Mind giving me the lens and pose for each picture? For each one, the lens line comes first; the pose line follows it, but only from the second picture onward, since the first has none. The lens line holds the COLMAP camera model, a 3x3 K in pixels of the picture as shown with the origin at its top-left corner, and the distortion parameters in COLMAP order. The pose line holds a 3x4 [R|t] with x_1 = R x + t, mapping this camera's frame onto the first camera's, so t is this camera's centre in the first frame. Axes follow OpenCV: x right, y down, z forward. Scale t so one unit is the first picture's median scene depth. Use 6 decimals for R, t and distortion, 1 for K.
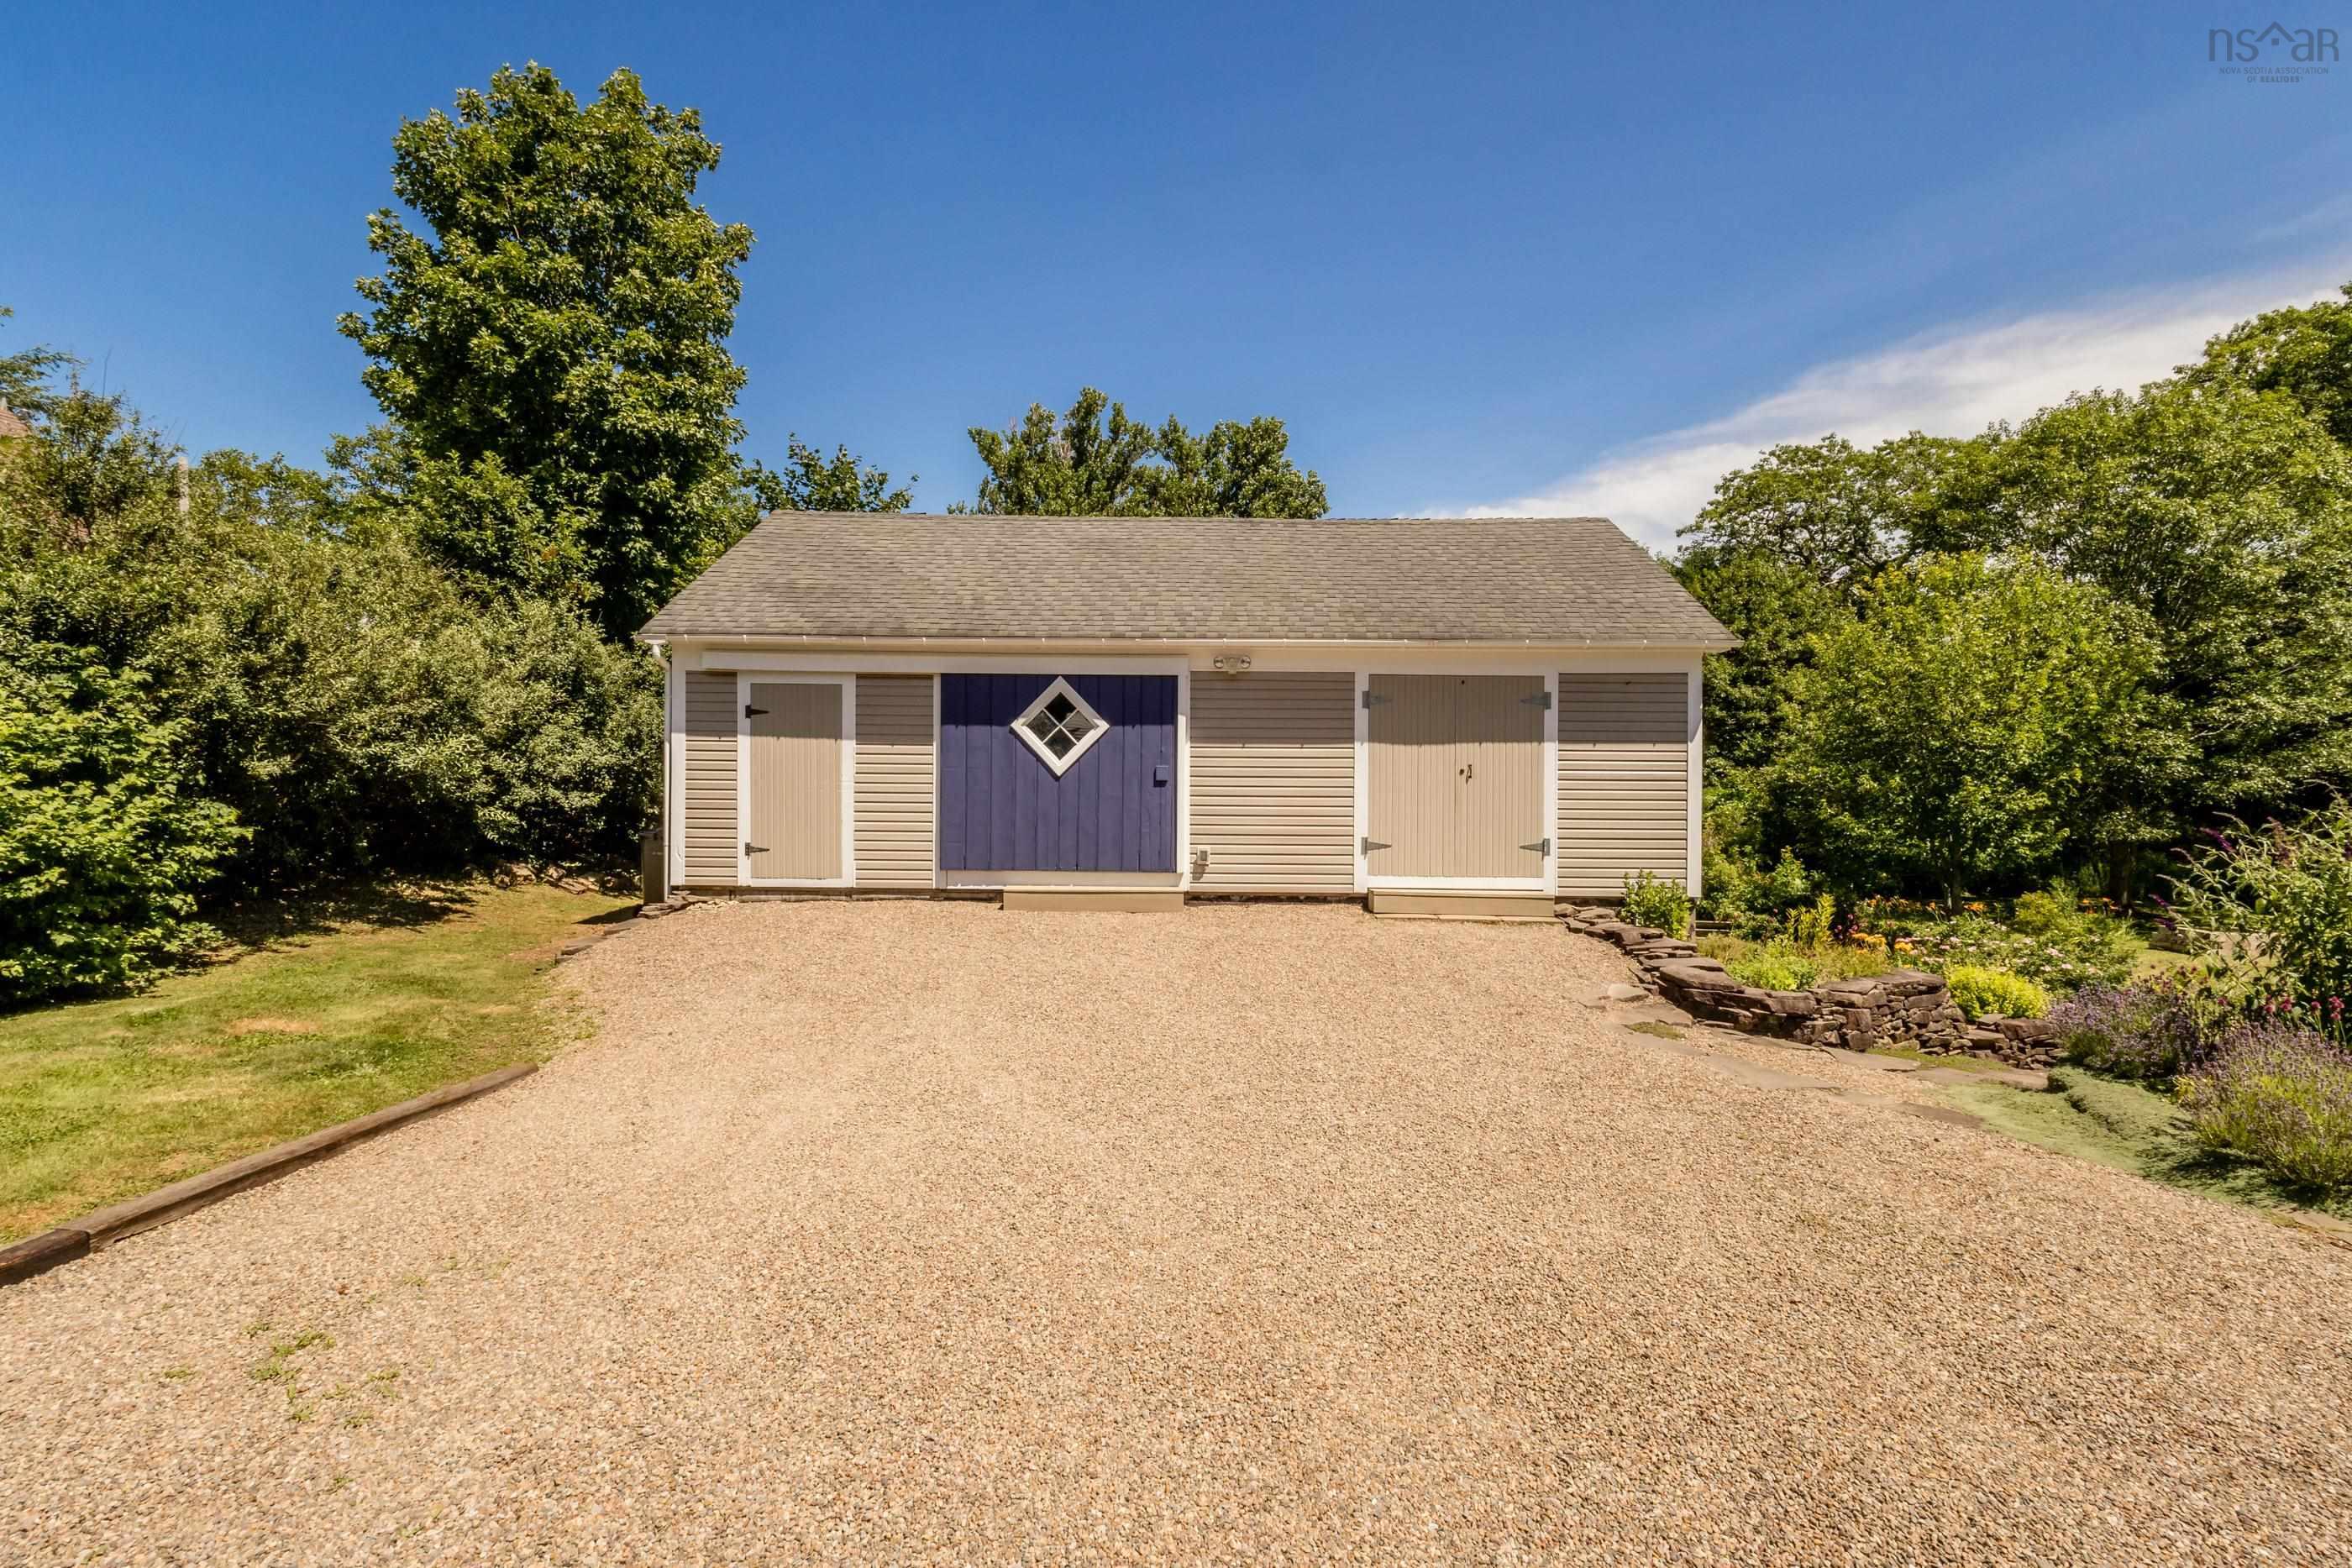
lens RADIAL K [[1079.9, 0, 1175.9], [0, 1079.9, 777.4], [0, 0, 1]] dist [0.000605, 0.001028]
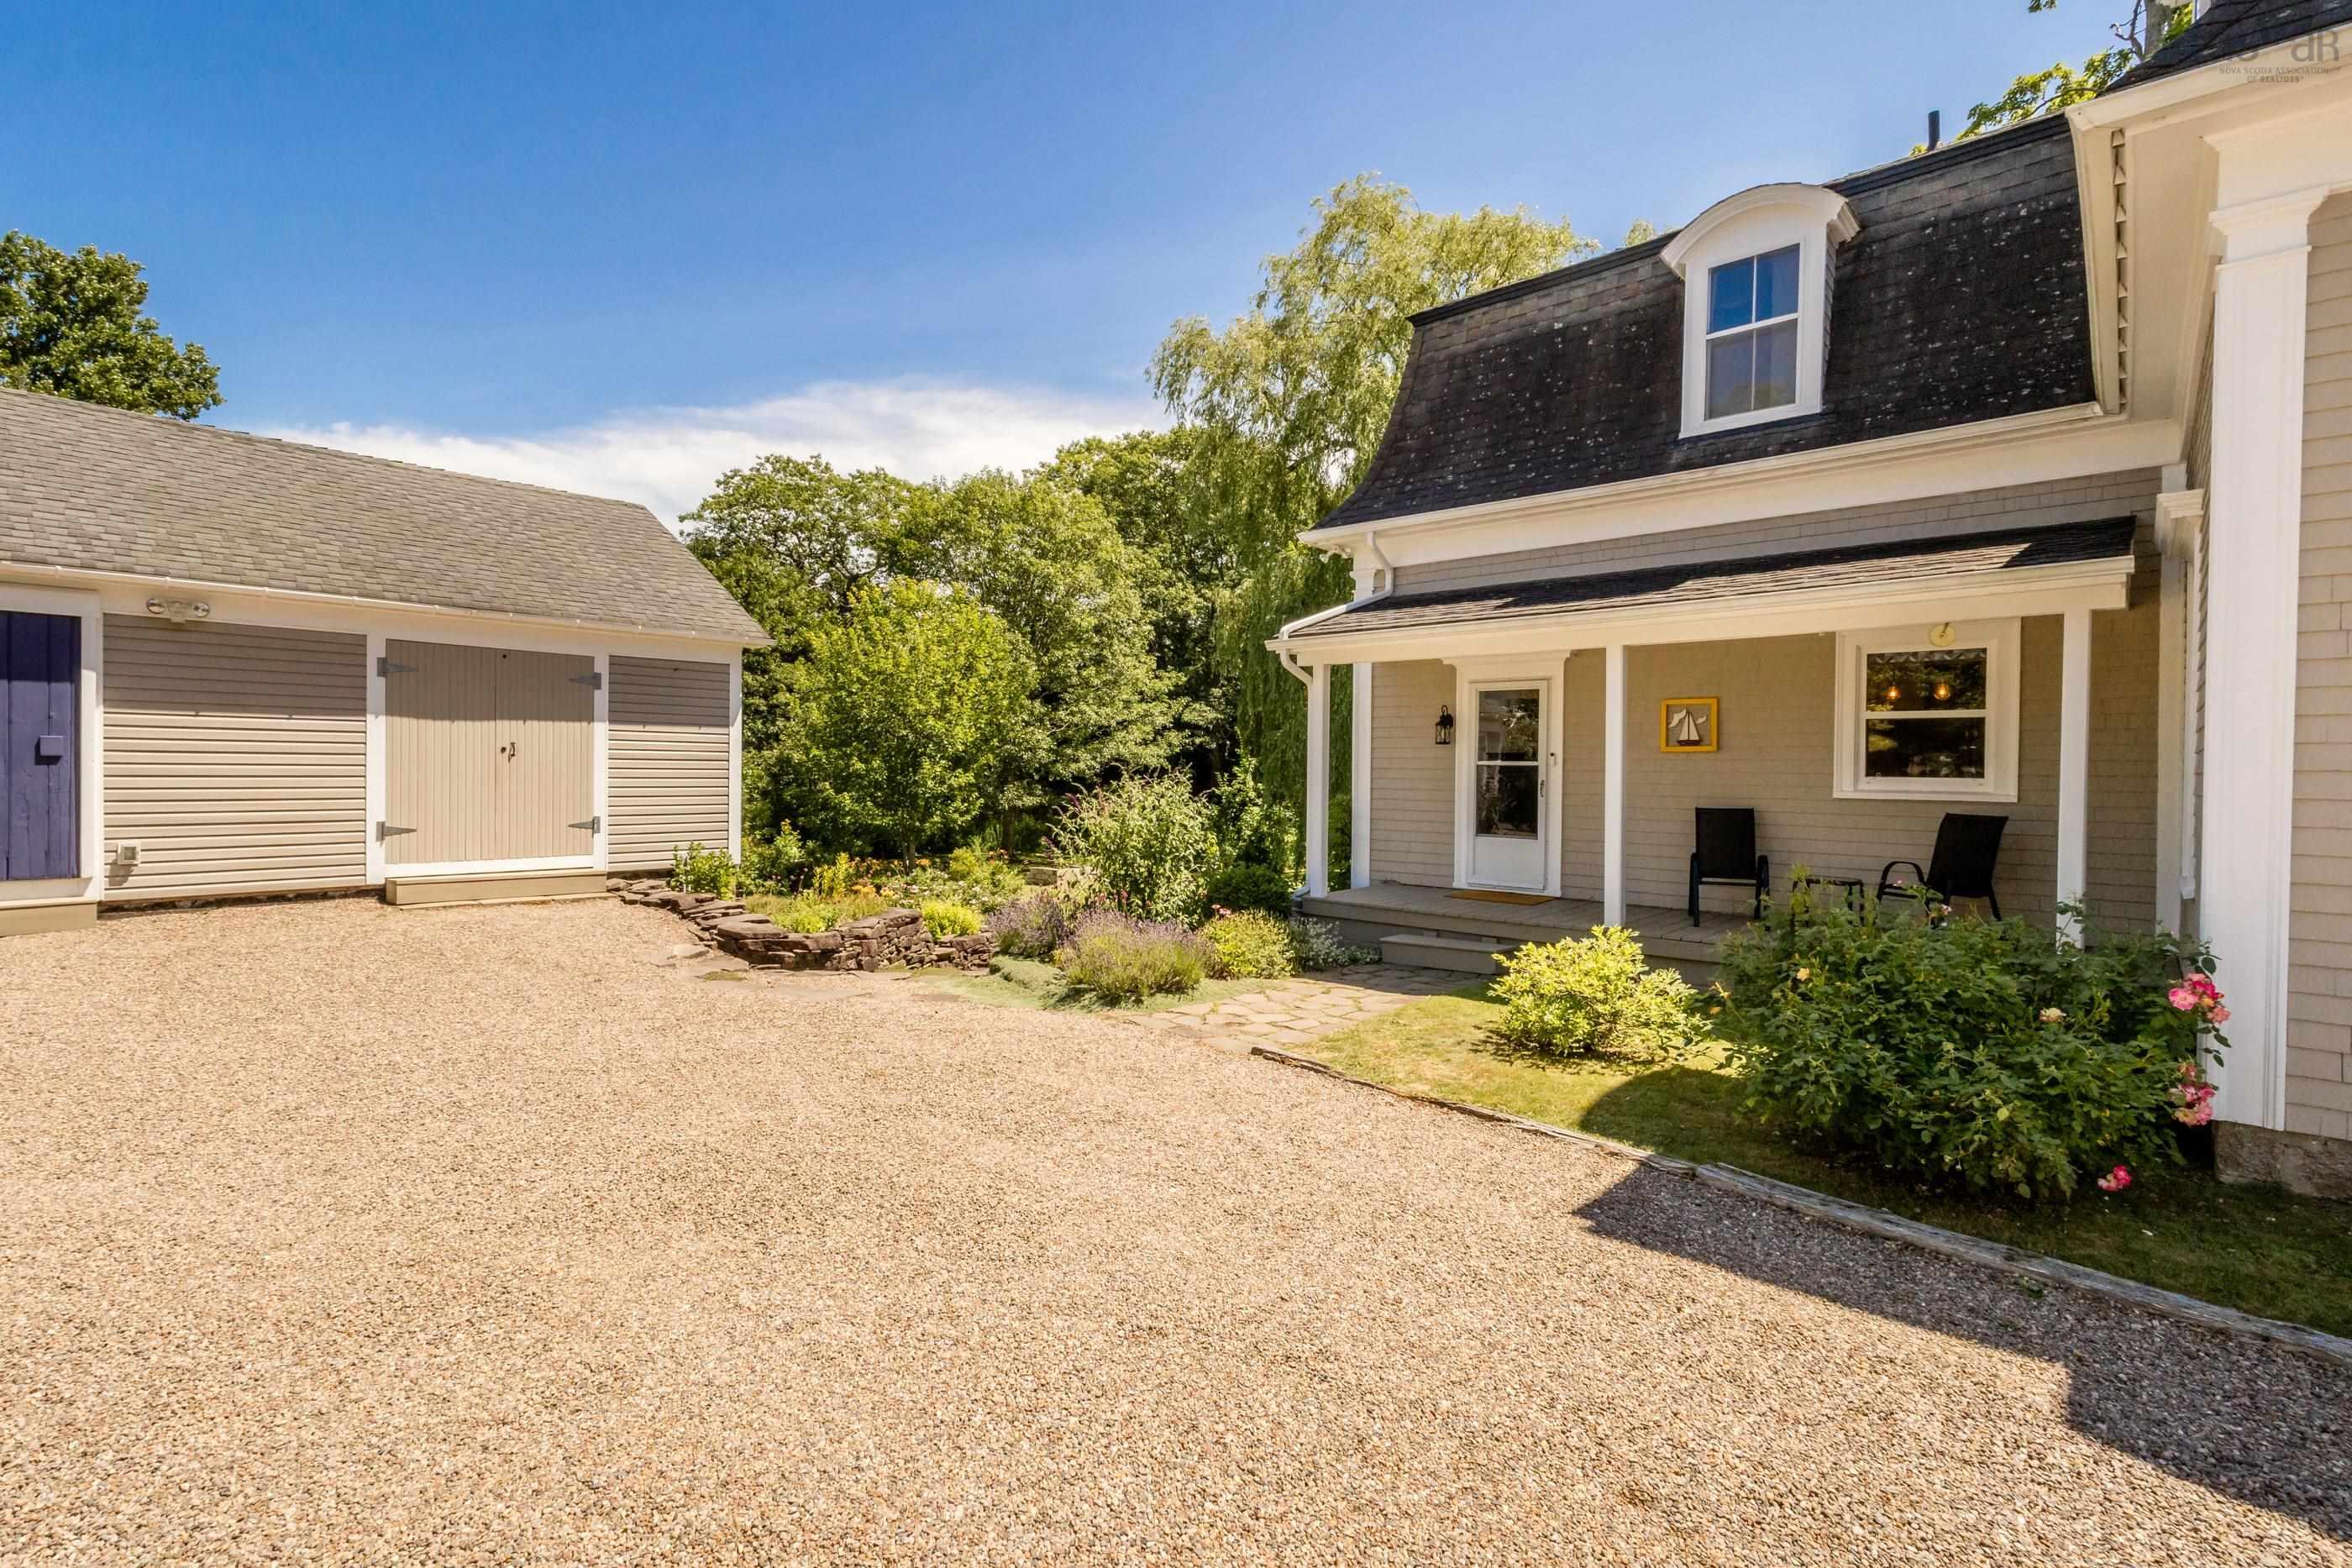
lens RADIAL K [[1079.9, 0, 1175.9], [0, 1079.9, 777.4], [0, 0, 1]] dist [0.000605, 0.001028]
pose [[0.640796, -0.005176, 0.767694, -0.089407], [-0.009468, 0.999848, 0.014644, -0.000488], [-0.767653, -0.016652, 0.640650, -0.073983]]
